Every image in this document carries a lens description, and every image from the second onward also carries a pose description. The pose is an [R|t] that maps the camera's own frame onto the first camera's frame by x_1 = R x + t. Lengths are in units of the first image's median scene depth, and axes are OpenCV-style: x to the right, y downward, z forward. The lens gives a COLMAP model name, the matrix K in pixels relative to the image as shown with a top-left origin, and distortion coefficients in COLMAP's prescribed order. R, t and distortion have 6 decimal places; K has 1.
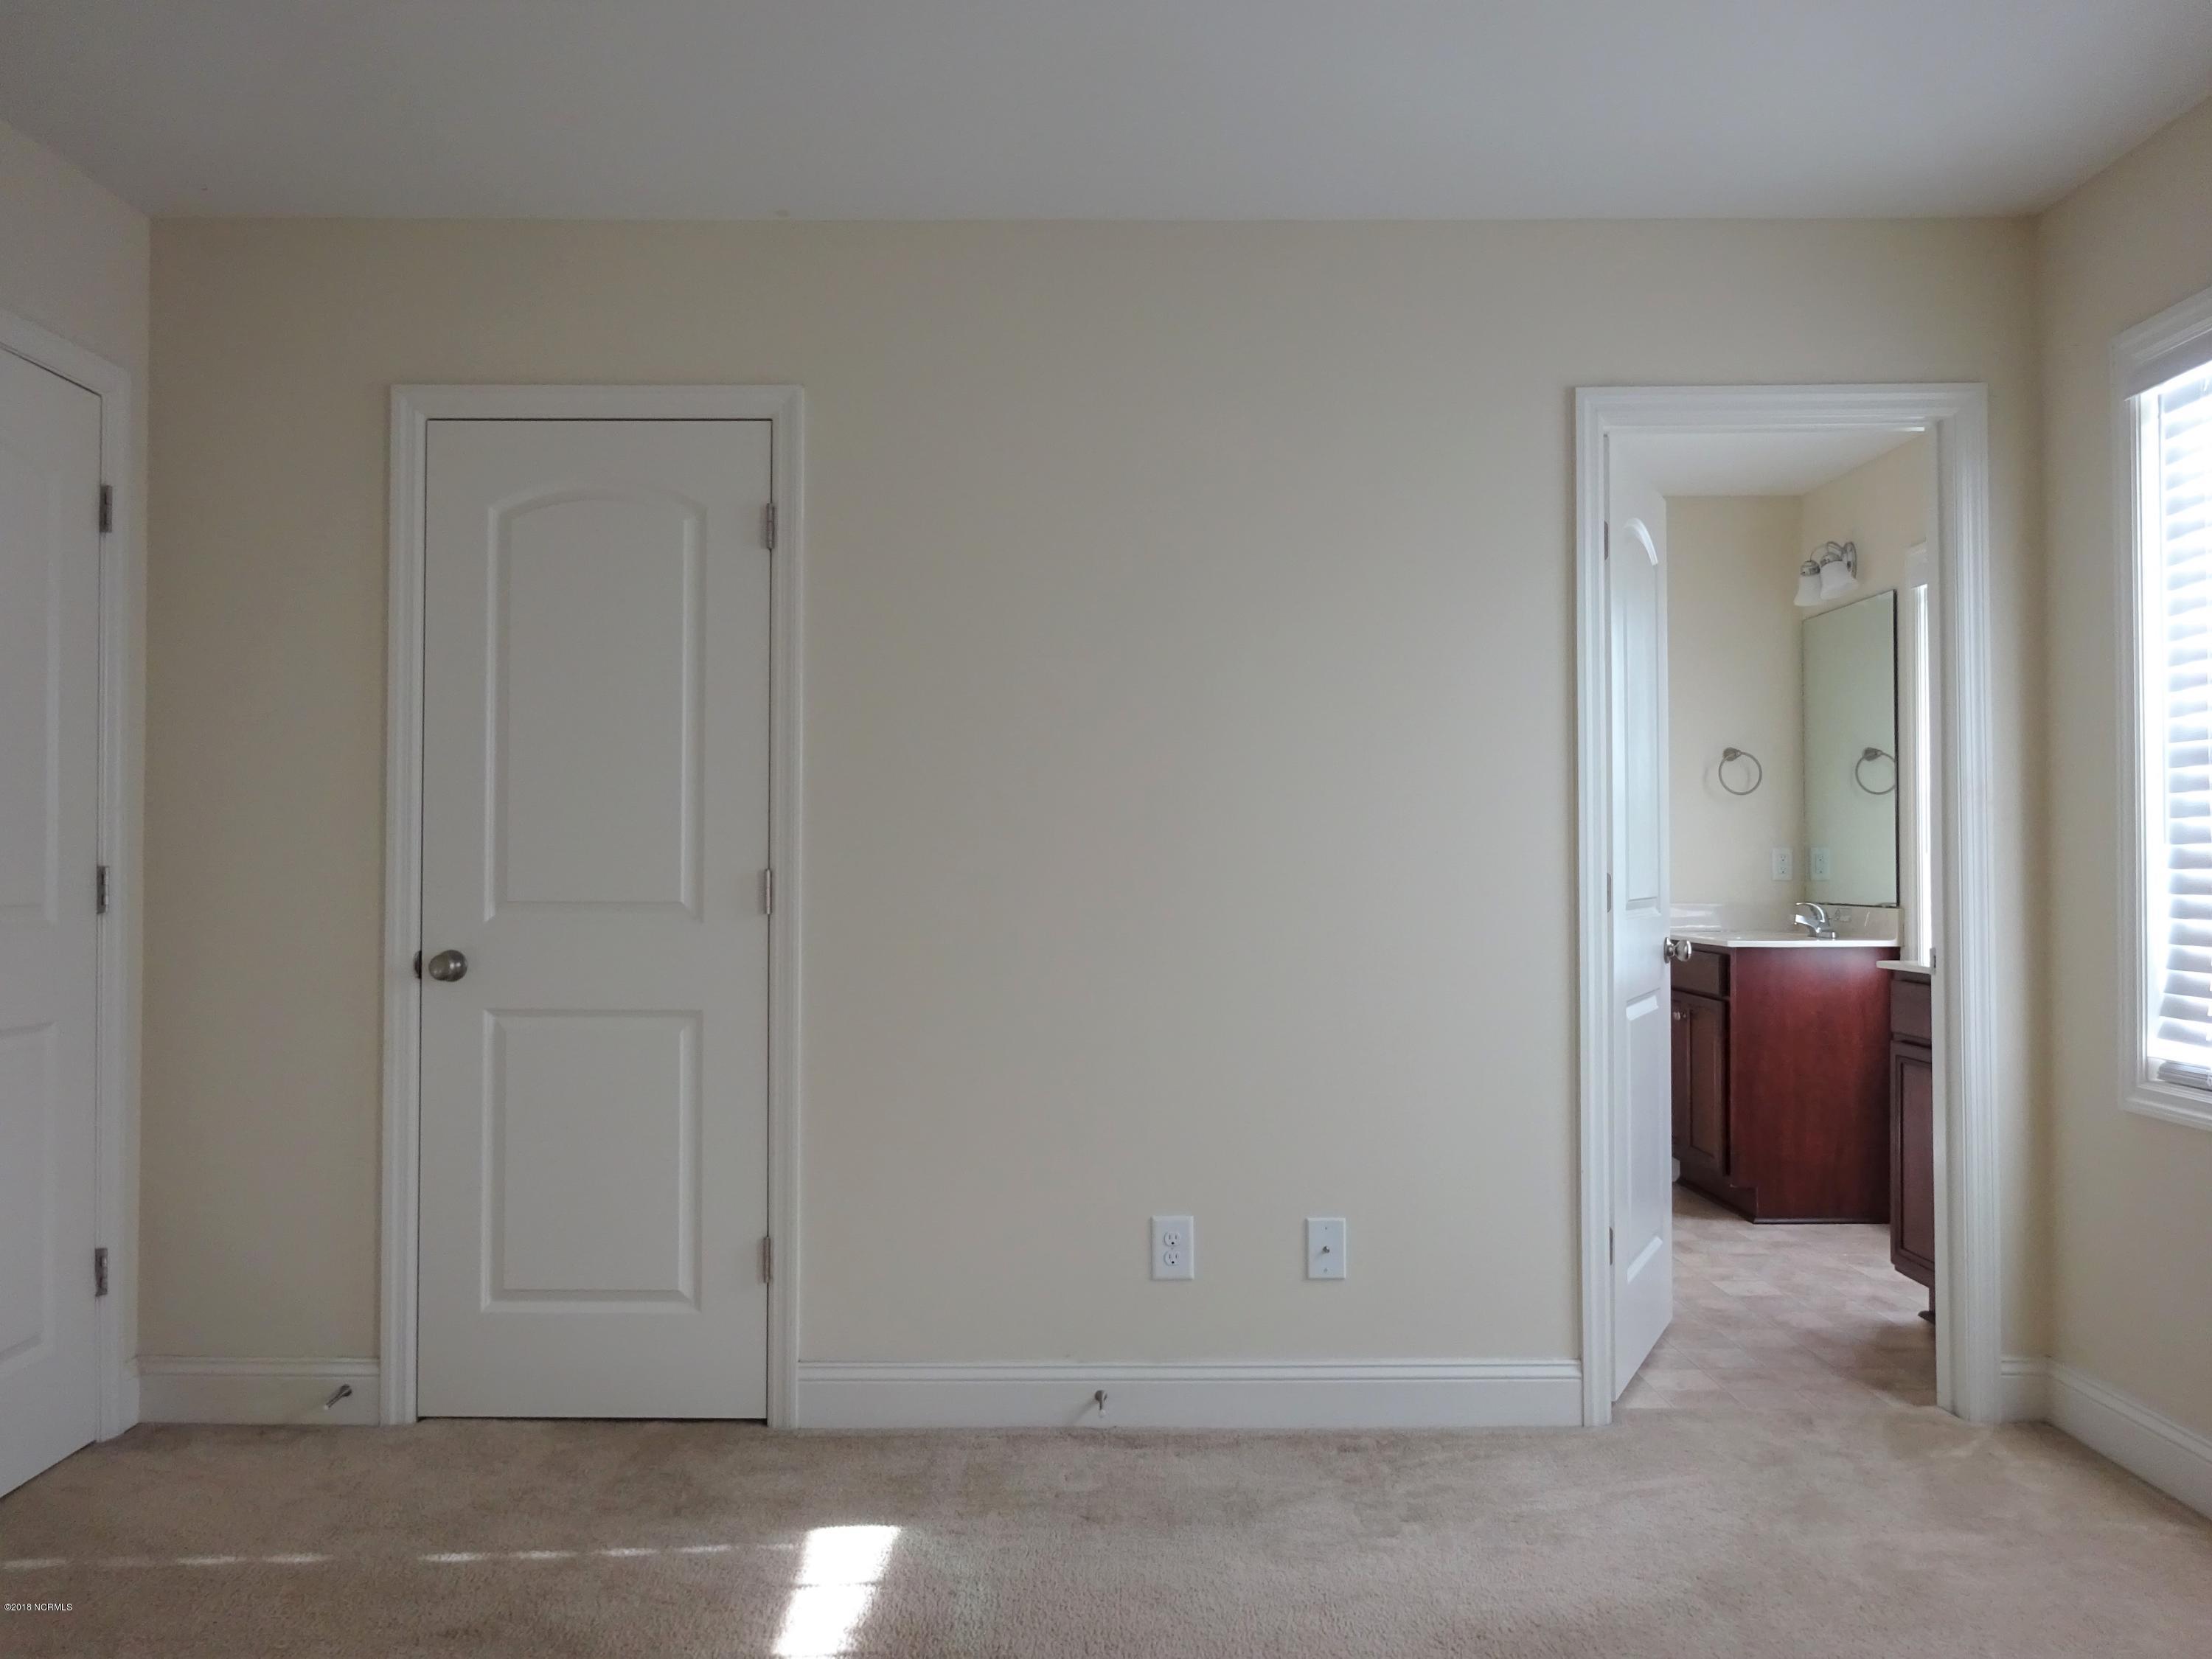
lens RADIAL K [[1587.4, 0, 1106.0], [0, 1587.4, 829.5], [0, 0, 1]] dist [0.009436, 0.002559]
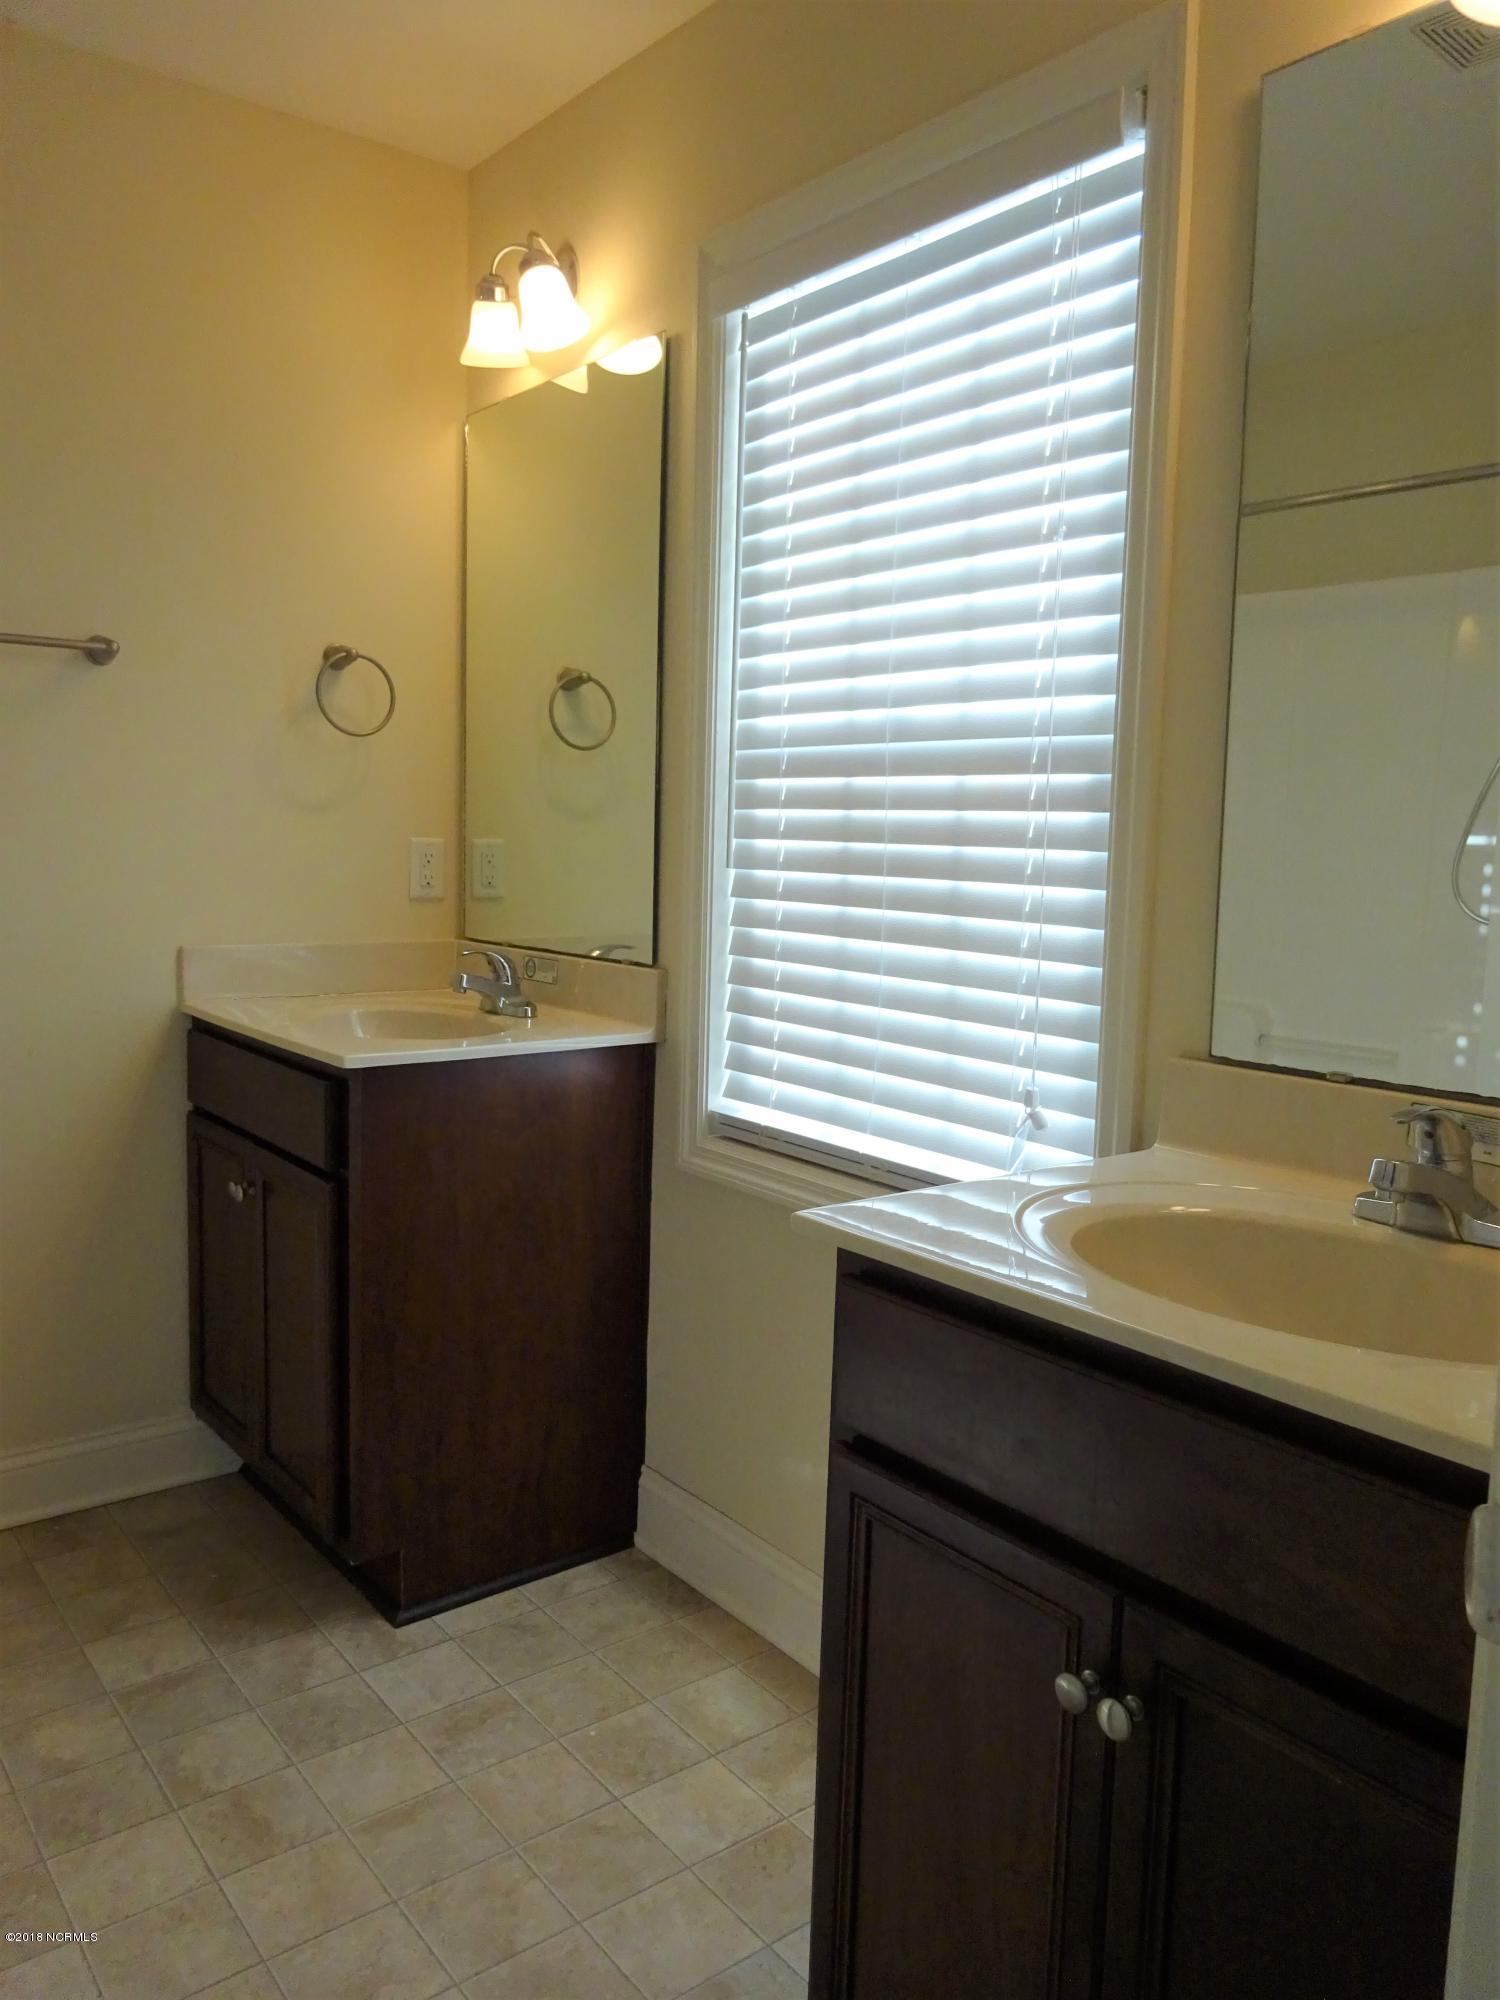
lens RADIAL K [[1435.3, 0, 750.0], [0, 1435.3, 1000.0], [0, 0, 1]] dist [0.009436, 0.002559]
pose [[0.781563, -0.054050, 0.621481, 0.193963], [-0.036569, 0.990557, 0.132137, -0.002875], [-0.622754, -0.126001, 0.772205, 0.521929]]
